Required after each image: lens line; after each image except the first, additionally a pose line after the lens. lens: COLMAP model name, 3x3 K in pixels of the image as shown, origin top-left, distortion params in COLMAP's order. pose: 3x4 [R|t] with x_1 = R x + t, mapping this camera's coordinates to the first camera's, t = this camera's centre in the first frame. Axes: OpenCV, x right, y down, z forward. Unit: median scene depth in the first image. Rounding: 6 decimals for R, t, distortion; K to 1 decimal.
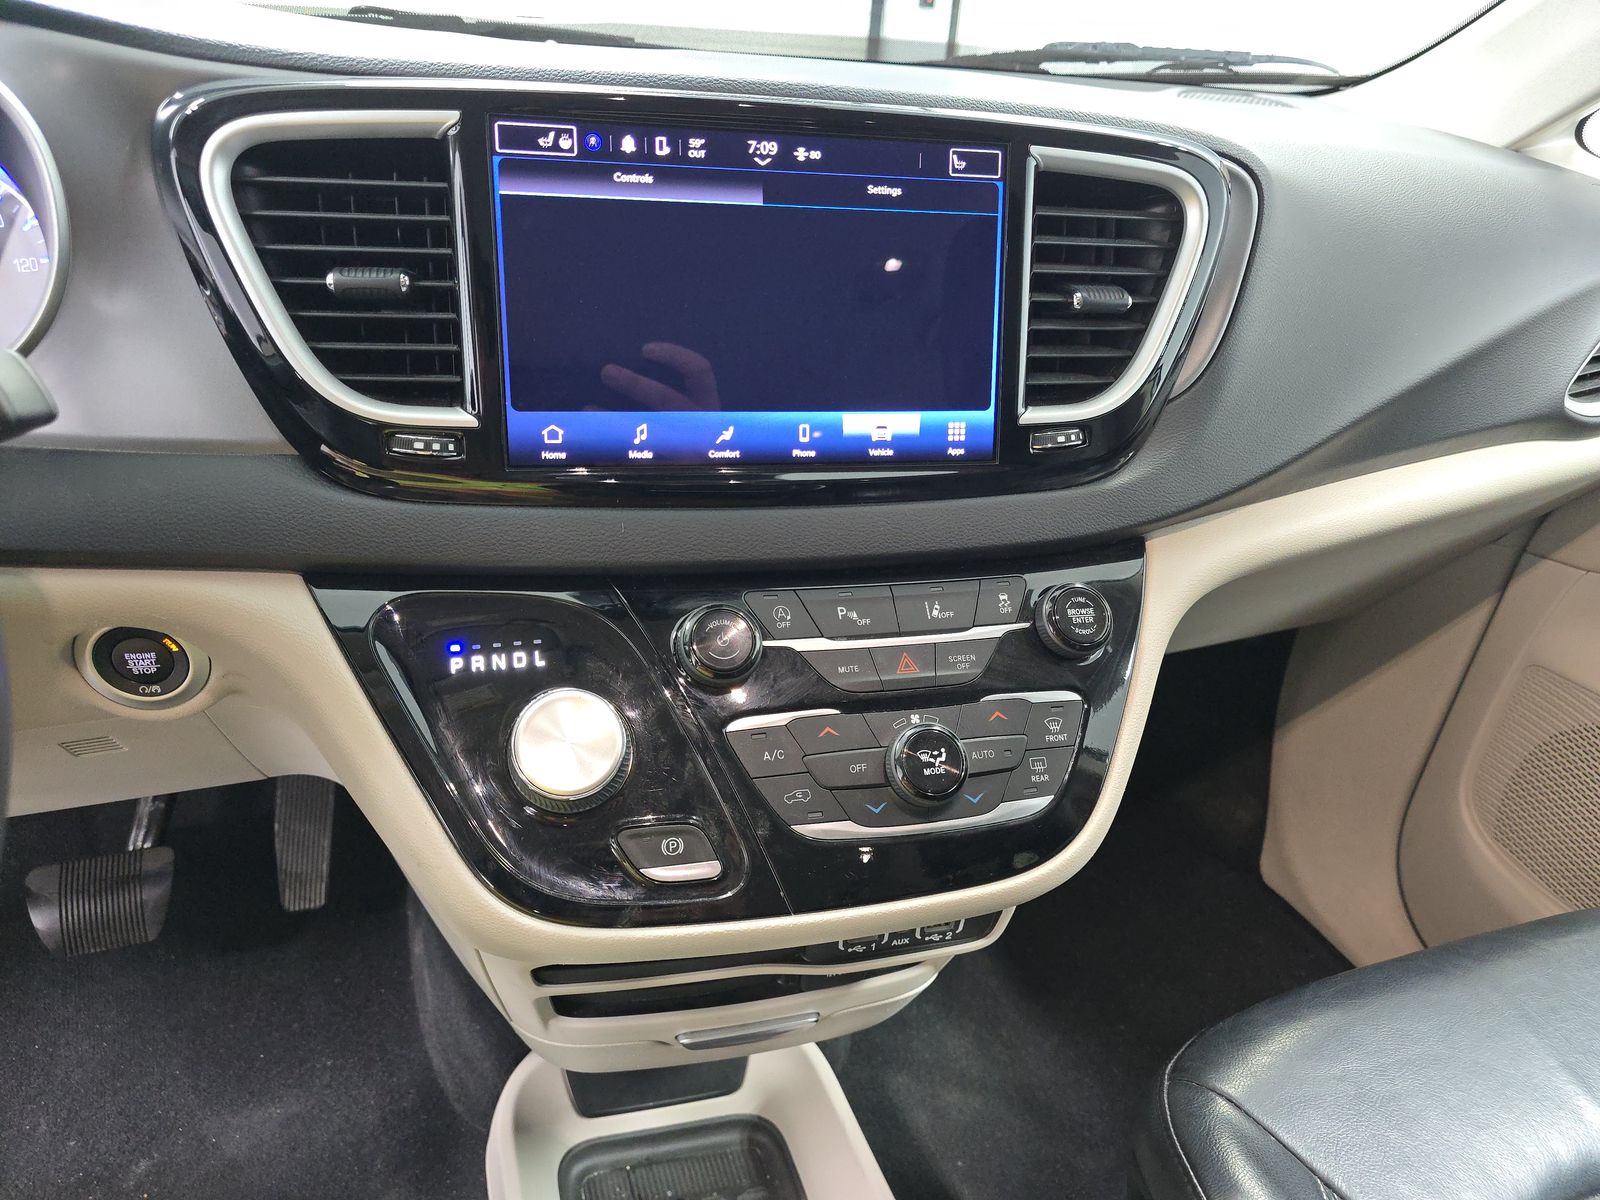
lens RADIAL K [[1076.9, 0, 801.8], [0, 1076.9, 605.6], [0, 0, 1]] dist [-0.000256, -0.010440]
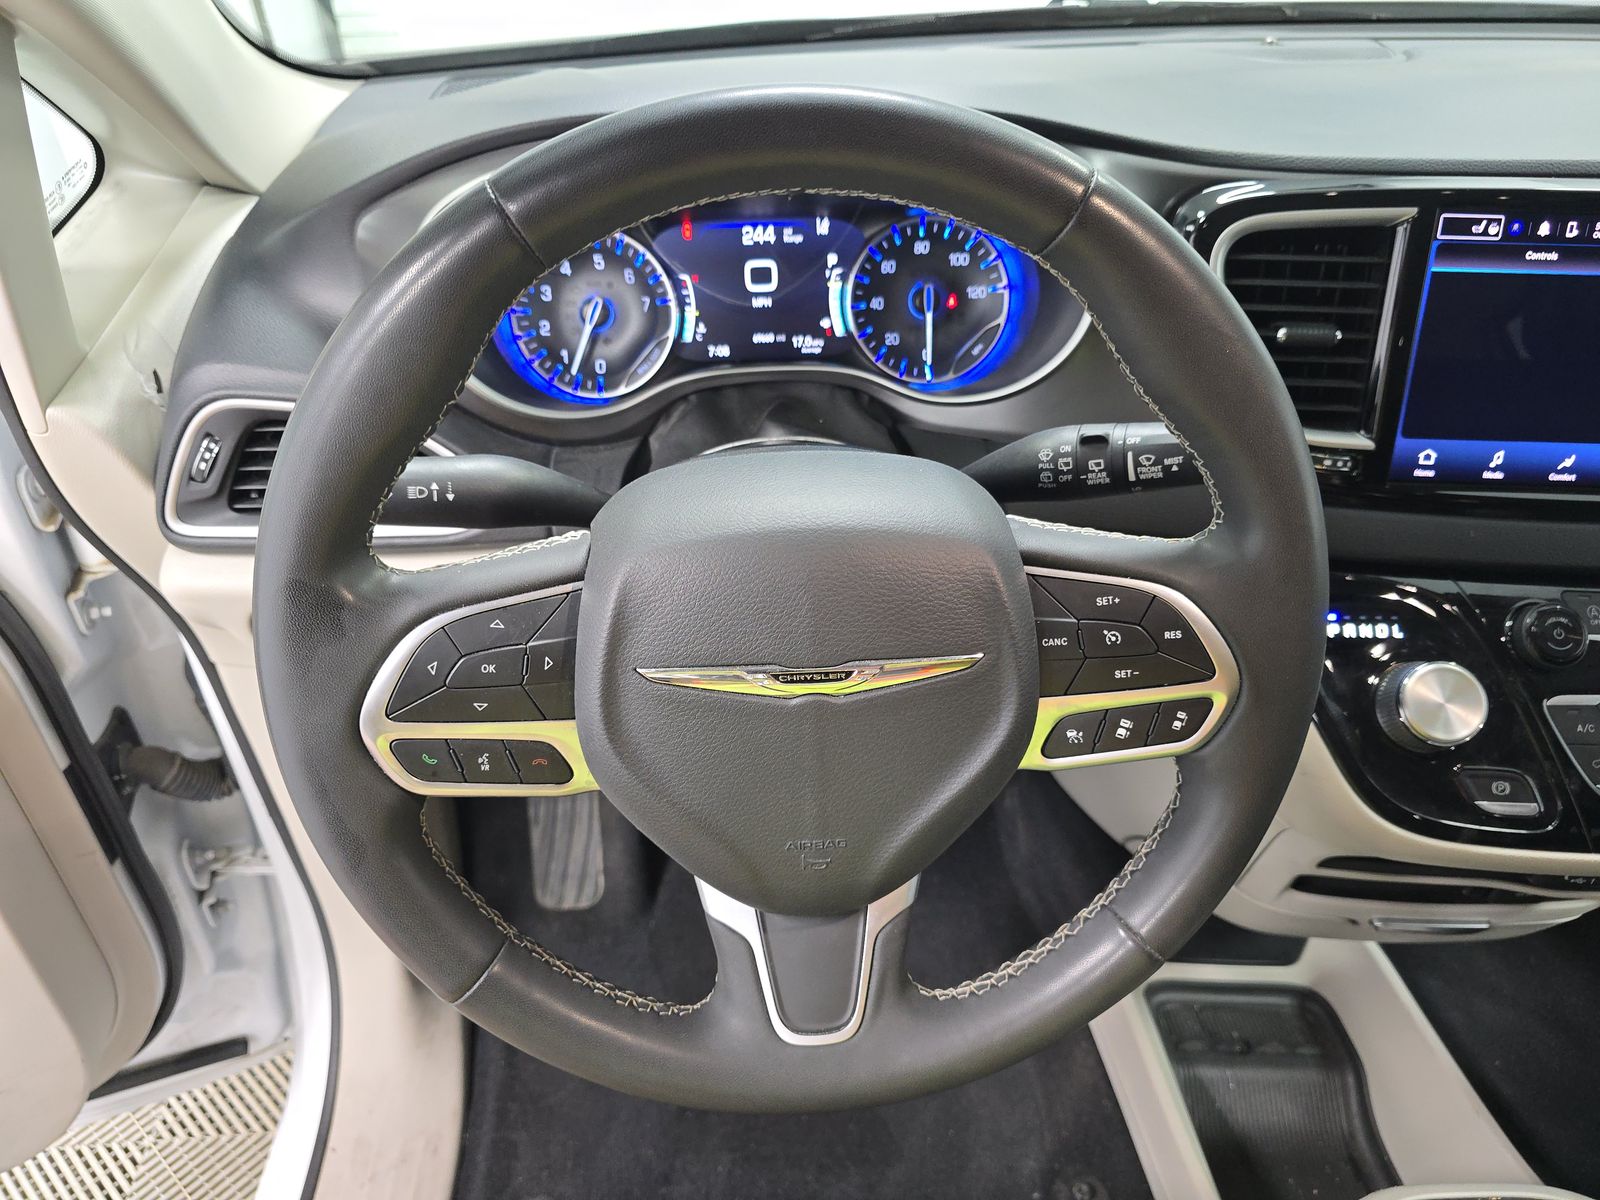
lens RADIAL K [[1076.9, 0, 797.6], [0, 1076.9, 589.6], [0, 0, 1]] dist [-0.000256, -0.010440]
pose [[0.956065, 0.106037, -0.273305, -0.591952], [-0.074771, 0.989659, 0.122408, -0.106383], [0.283459, -0.096594, 0.954107, -0.444893]]
